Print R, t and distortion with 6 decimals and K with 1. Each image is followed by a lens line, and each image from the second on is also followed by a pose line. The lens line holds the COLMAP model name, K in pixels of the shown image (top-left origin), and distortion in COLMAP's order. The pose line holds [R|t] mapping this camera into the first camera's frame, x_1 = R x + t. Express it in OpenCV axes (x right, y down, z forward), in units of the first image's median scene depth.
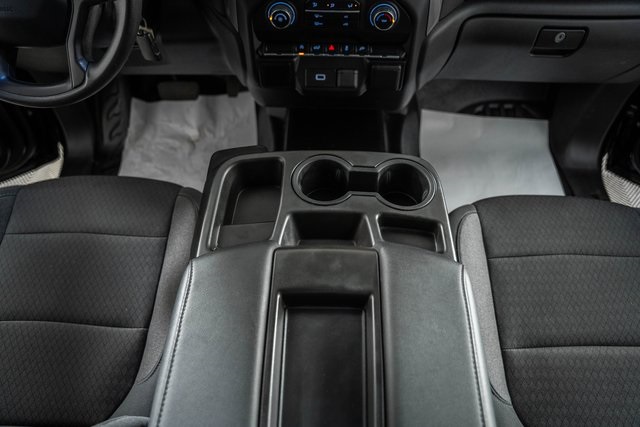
lens RADIAL K [[459.6, 0, 317.3], [0, 459.6, 218.5], [0, 0, 1]] dist [-0.145872, 0.082786]
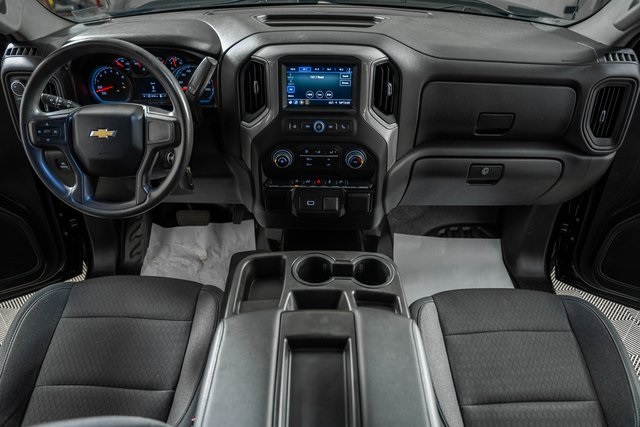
lens RADIAL K [[459.6, 0, 318.9], [0, 459.6, 218.0], [0, 0, 1]] dist [-0.145872, 0.082786]
pose [[0.999446, -0.006181, 0.032709, -0.014052], [0.015607, 0.954926, -0.296433, 0.141163], [-0.029402, 0.296779, 0.954493, -0.299106]]
